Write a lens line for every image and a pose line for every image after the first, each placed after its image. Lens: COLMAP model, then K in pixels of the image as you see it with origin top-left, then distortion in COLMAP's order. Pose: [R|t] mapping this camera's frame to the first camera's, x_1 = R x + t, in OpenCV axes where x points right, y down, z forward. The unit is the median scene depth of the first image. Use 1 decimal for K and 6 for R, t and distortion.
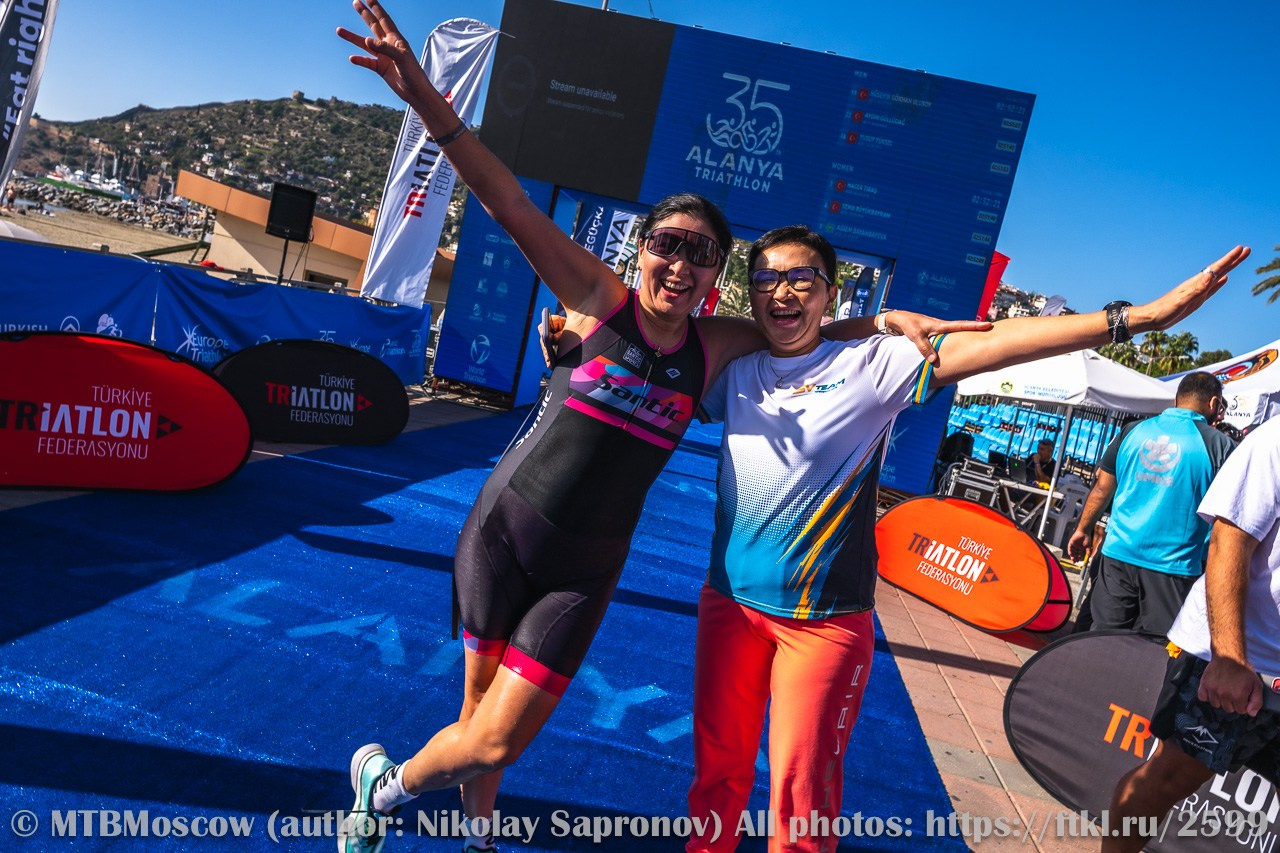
lens RADIAL K [[863.4, 0, 646.5], [0, 863.4, 433.9], [0, 0, 1]] dist [-0.003033, 0.000543]
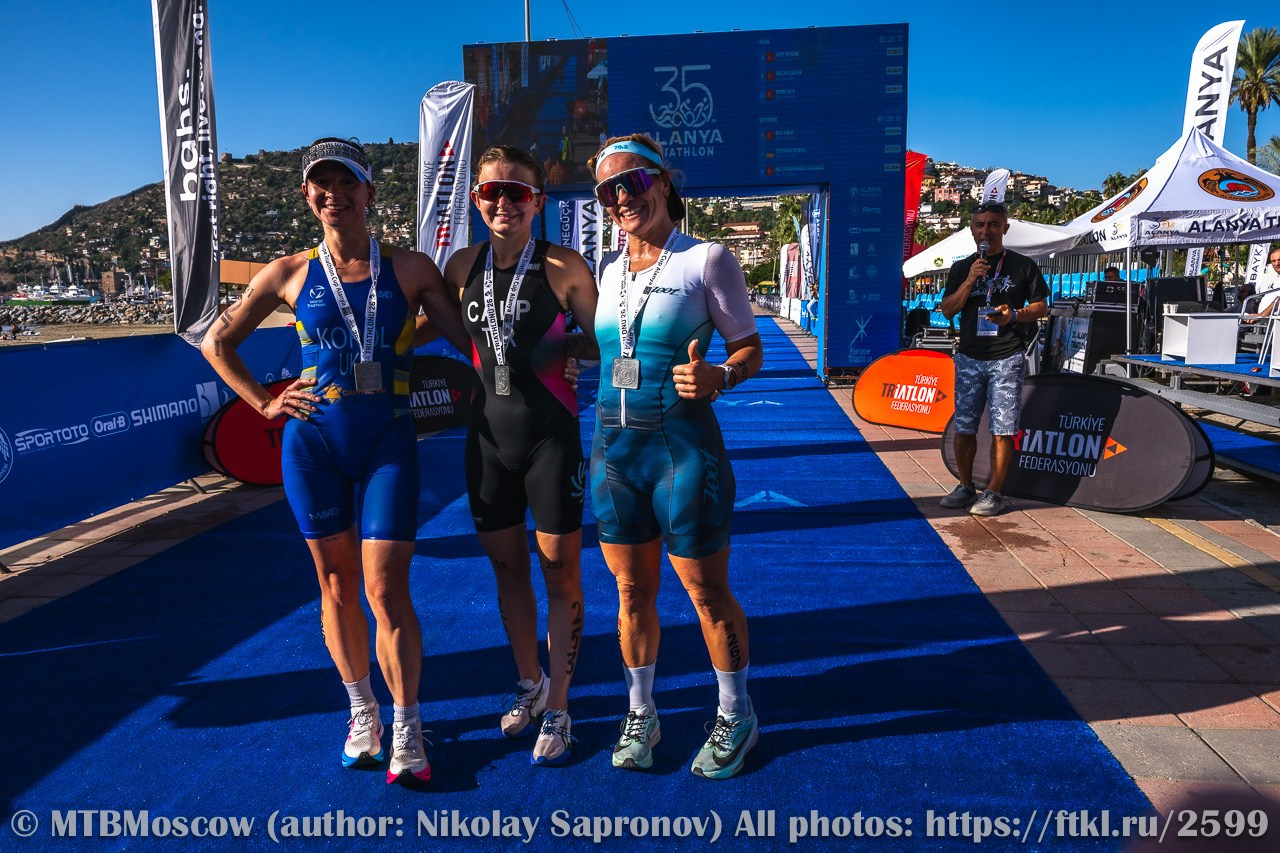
lens RADIAL K [[863.4, 0, 652.7], [0, 863.4, 424.3], [0, 0, 1]] dist [-0.003033, 0.000543]
pose [[0.968857, -0.247603, -0.002817, -0.031978], [0.247590, 0.968505, 0.026408, 0.033074], [-0.003810, -0.026283, 0.999647, -0.220709]]
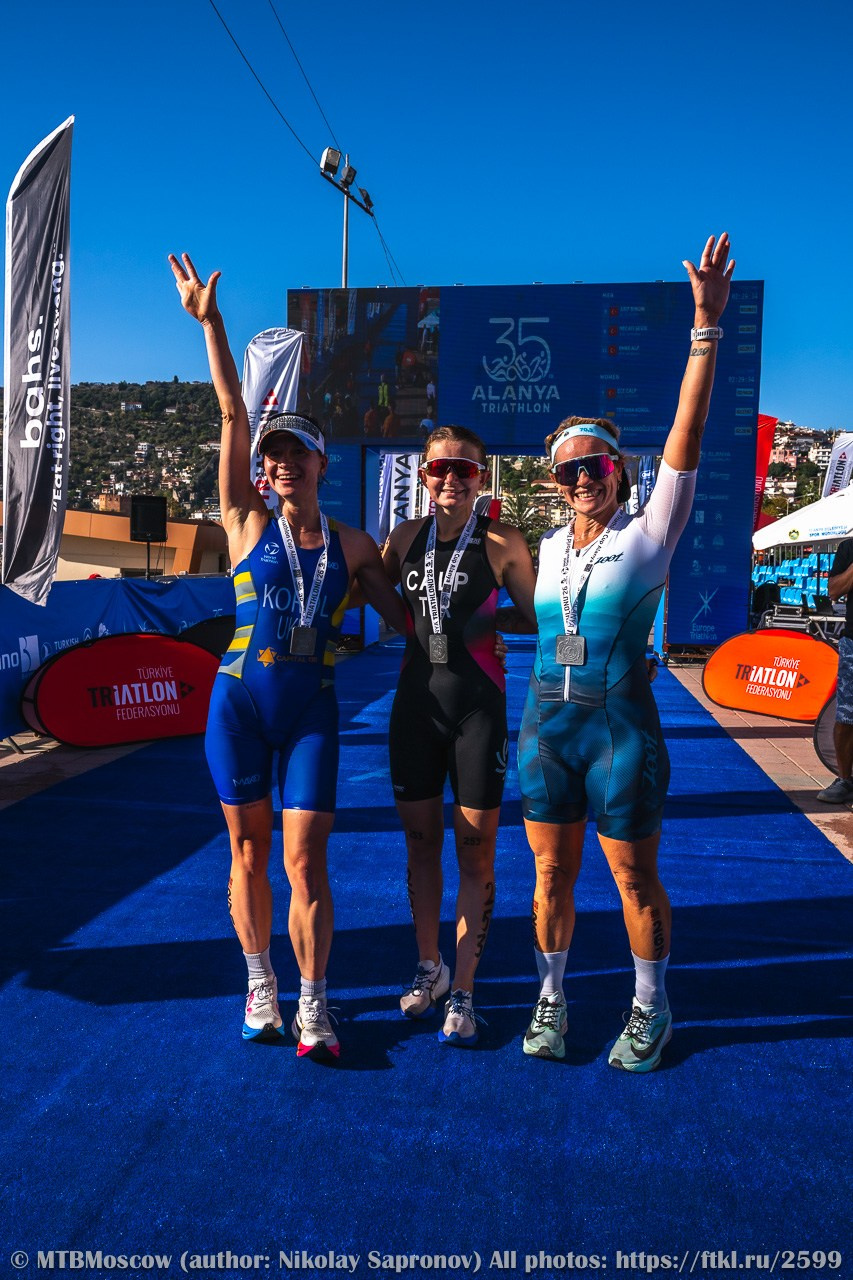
lens RADIAL K [[958.5, 0, 418.7], [0, 958.5, 632.8], [0, 0, 1]] dist [0.001461, -0.006023]
pose [[0.977652, -0.209581, -0.016525, -0.066651], [0.208664, 0.976941, -0.045226, 0.023690], [0.025623, 0.040767, 0.998840, -0.246335]]
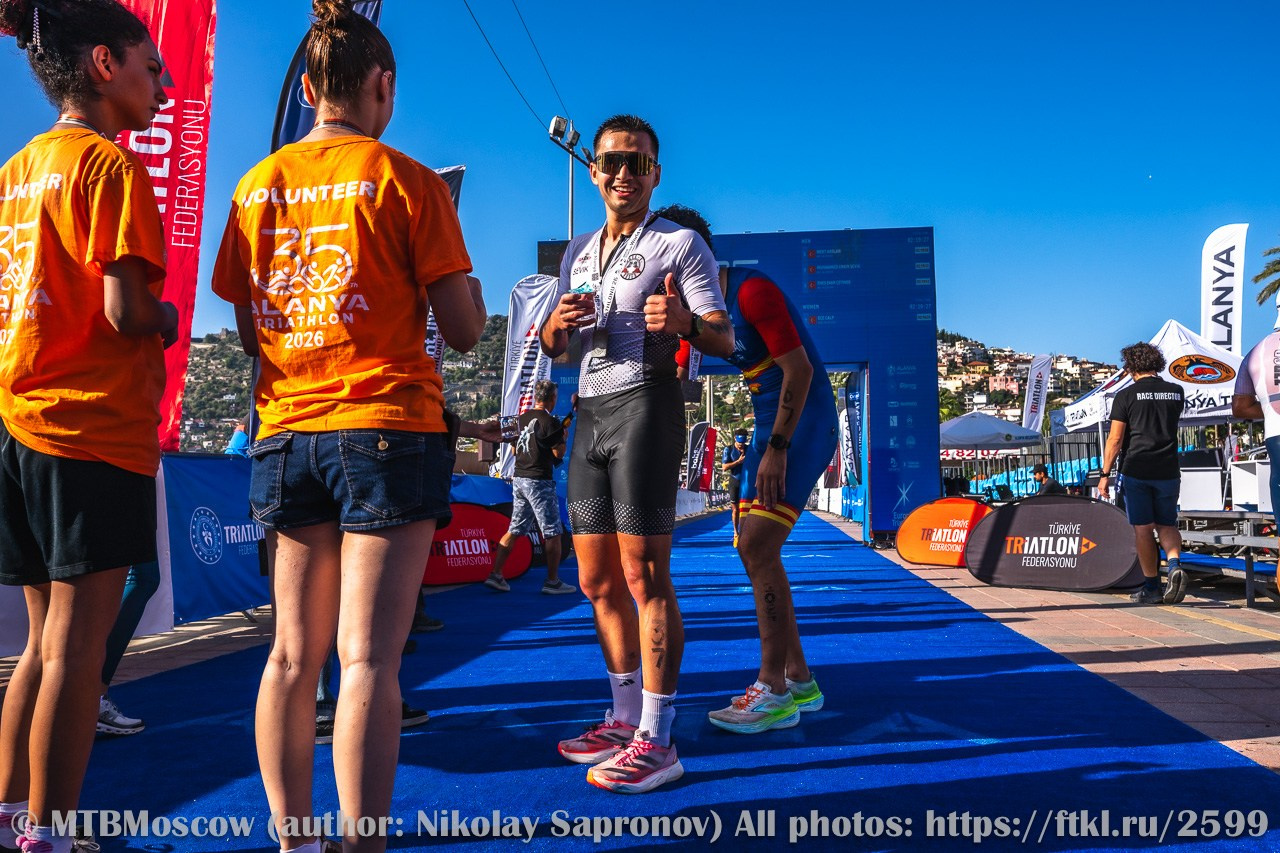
lens RADIAL K [[1026.7, 0, 647.5], [0, 1026.7, 420.7], [0, 0, 1]] dist [0.004700, -0.007217]
pose [[0.971589, -0.233791, 0.036822, -0.120277], [0.236483, 0.952746, -0.190660, 0.105228], [0.009492, 0.193951, 0.980965, -0.536370]]
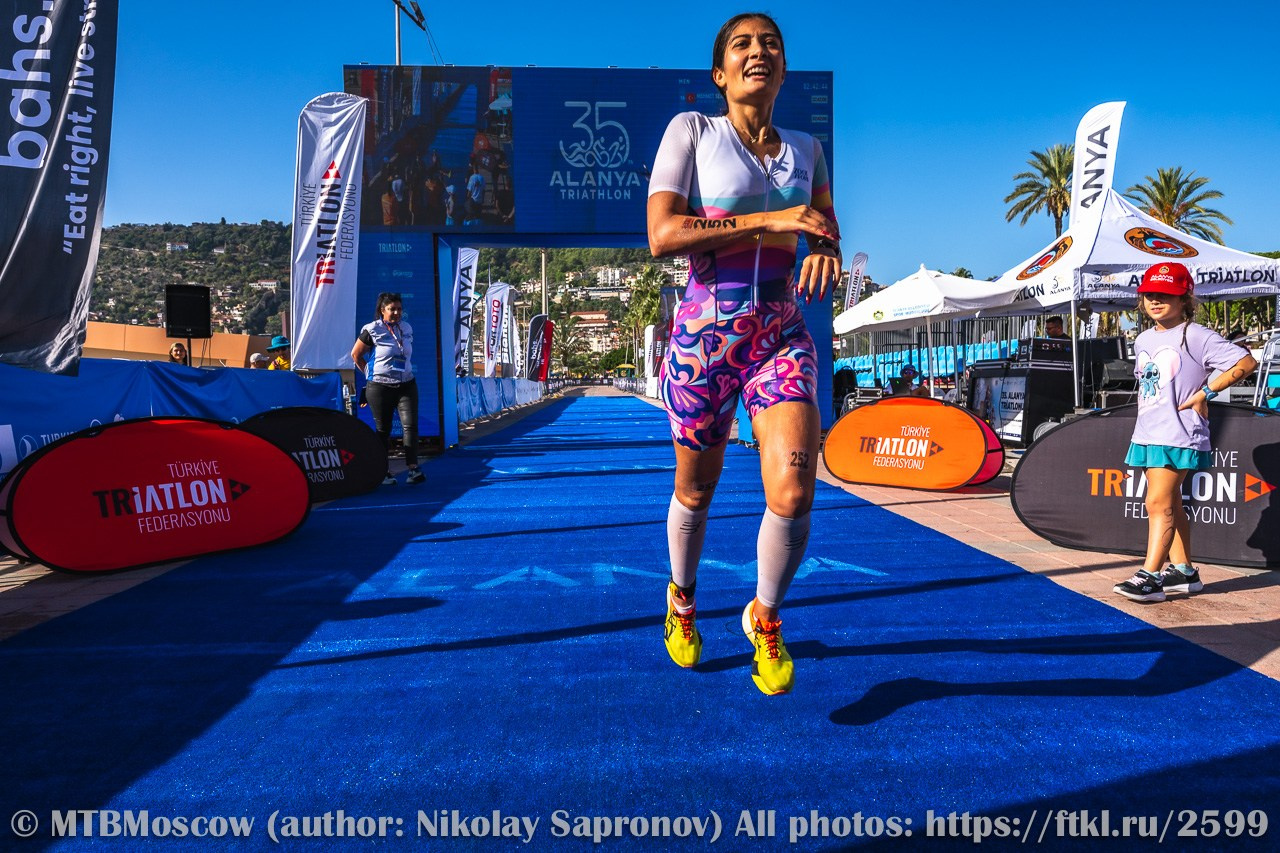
lens RADIAL K [[863.4, 0, 648.6], [0, 863.4, 428.8], [0, 0, 1]] dist [-0.003033, 0.000543]
pose [[0.950291, -0.250647, 0.184724, -0.114868], [0.259069, 0.965595, -0.022562, 0.035127], [-0.172713, 0.069297, 0.982531, -0.068453]]
